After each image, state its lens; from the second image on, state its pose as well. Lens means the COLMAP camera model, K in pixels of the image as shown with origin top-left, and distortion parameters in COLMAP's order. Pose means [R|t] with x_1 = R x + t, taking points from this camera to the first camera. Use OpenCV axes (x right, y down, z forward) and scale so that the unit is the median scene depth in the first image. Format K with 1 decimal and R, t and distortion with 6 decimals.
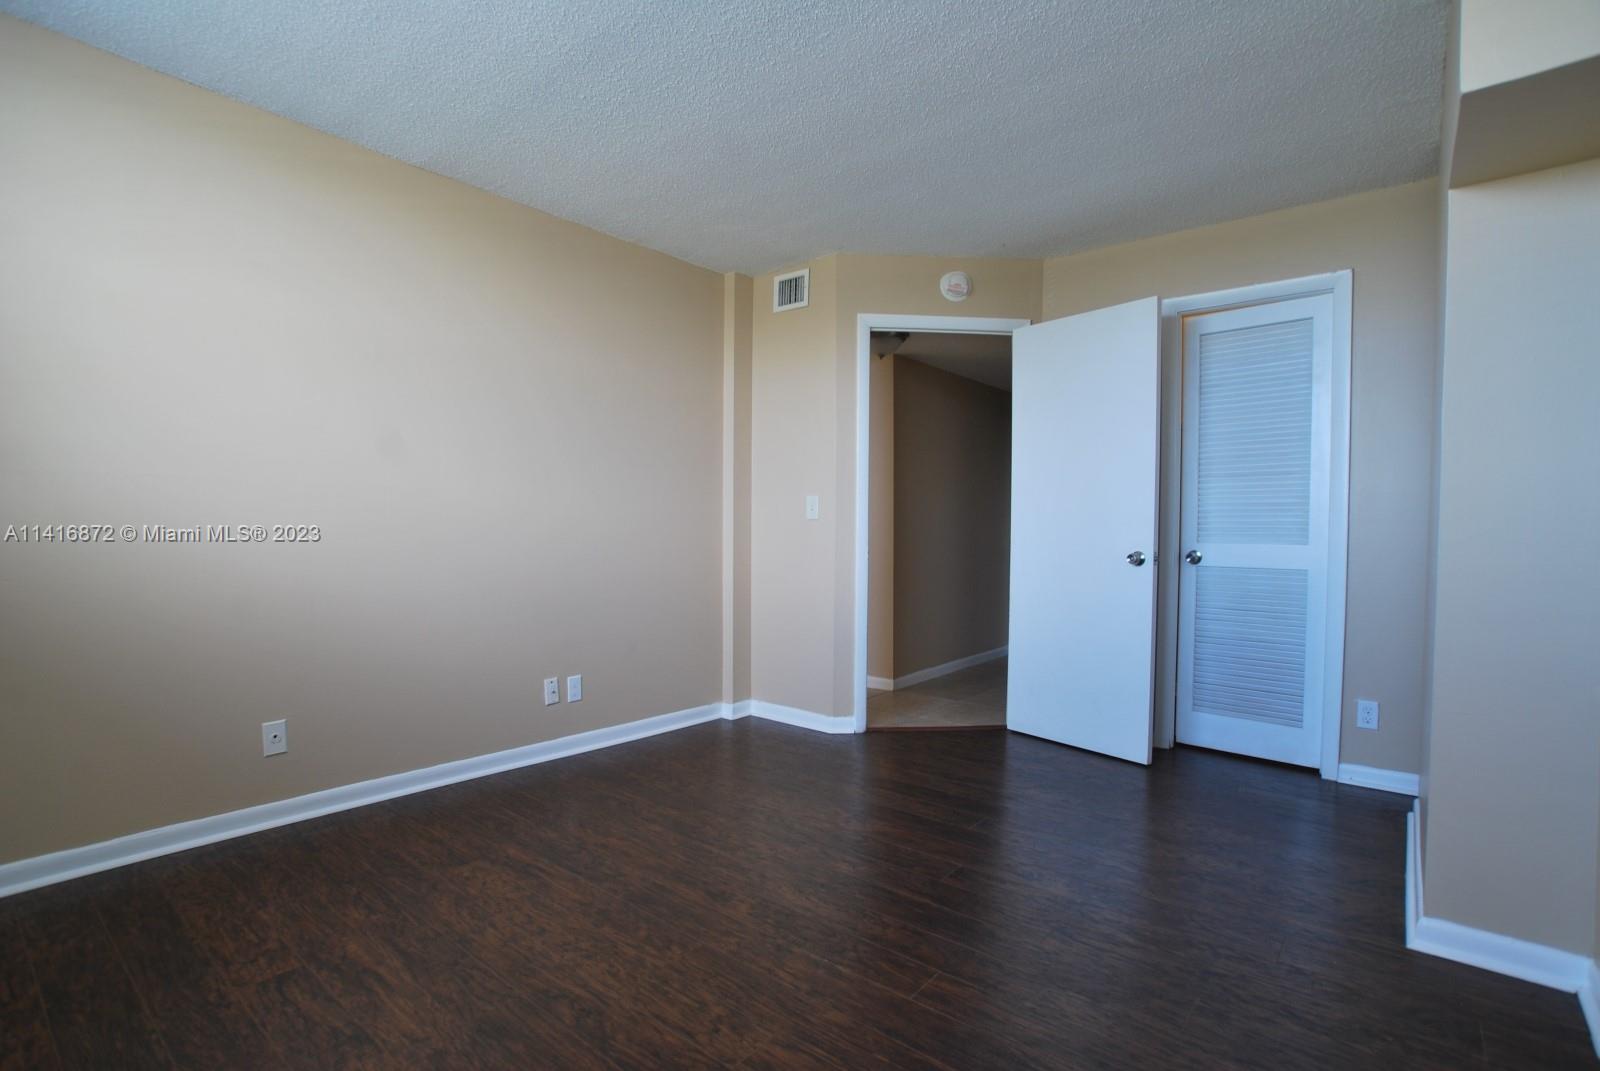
lens RADIAL K [[766.7, 0, 800.0], [0, 766.7, 535.5], [0, 0, 1]] dist [-0.062556, 0.041694]
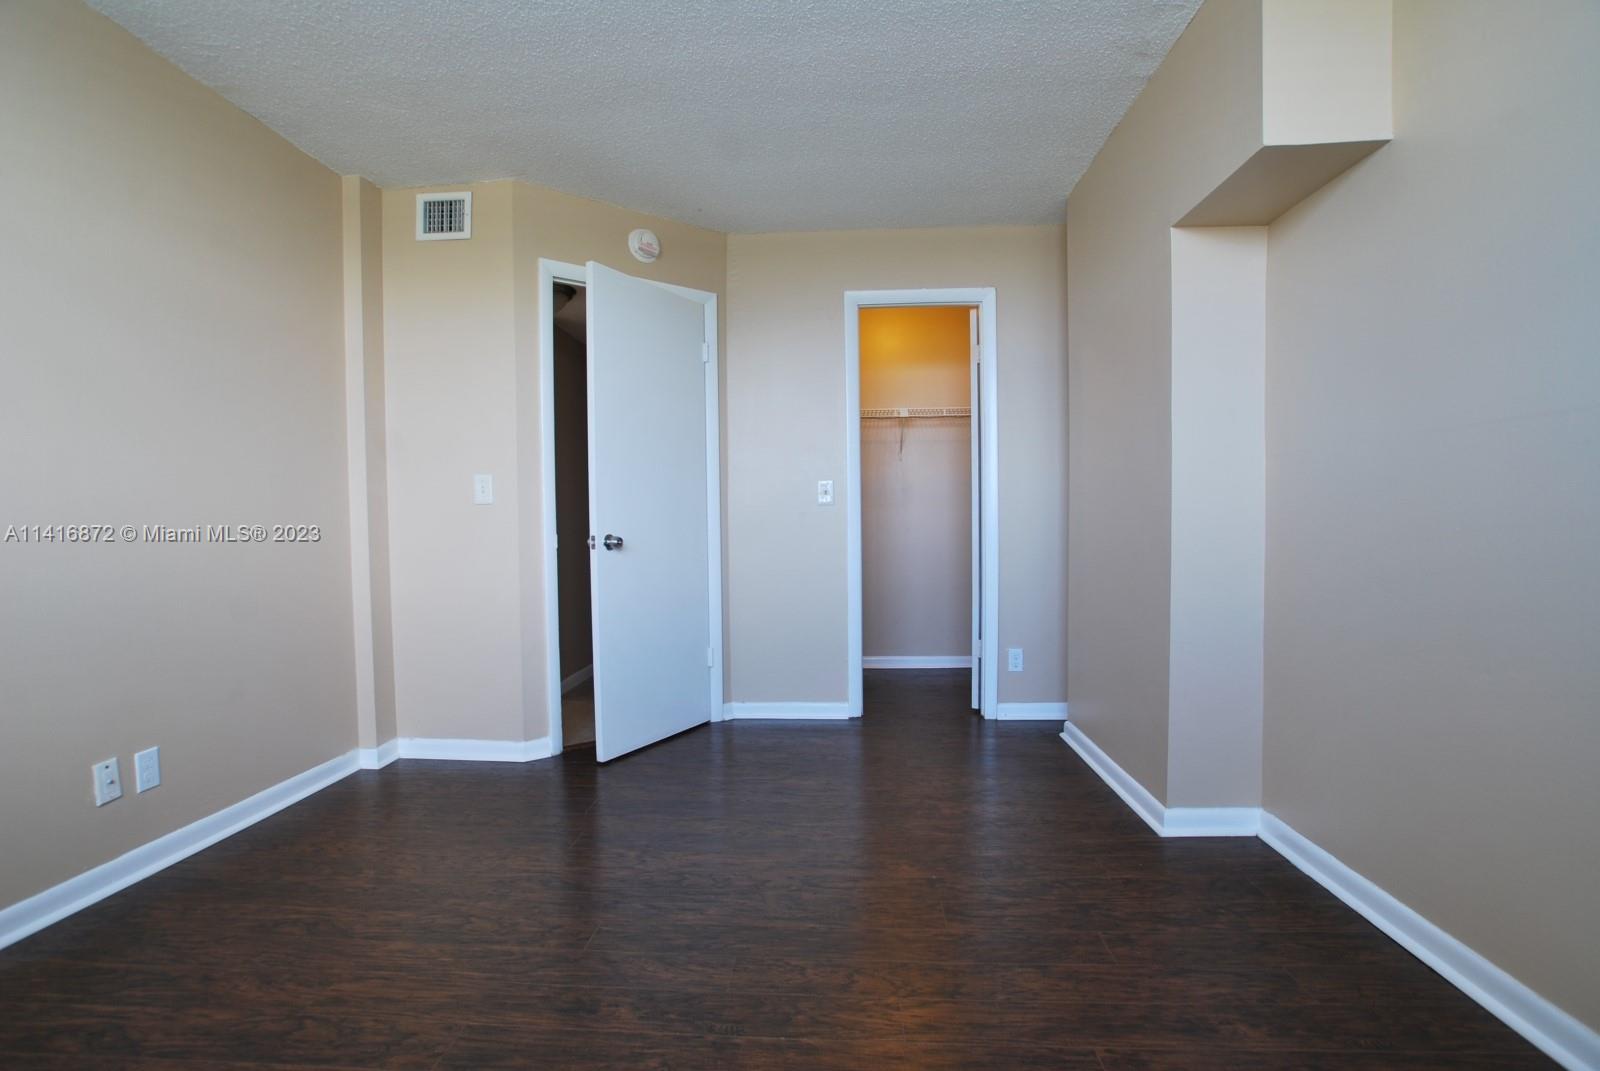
lens RADIAL K [[766.7, 0, 800.0], [0, 766.7, 535.5], [0, 0, 1]] dist [-0.062556, 0.041694]
pose [[0.817558, -0.028507, 0.575140, -0.178617], [0.025240, 0.999588, 0.013667, 0.010723], [-0.575293, 0.003343, 0.817941, 0.155948]]
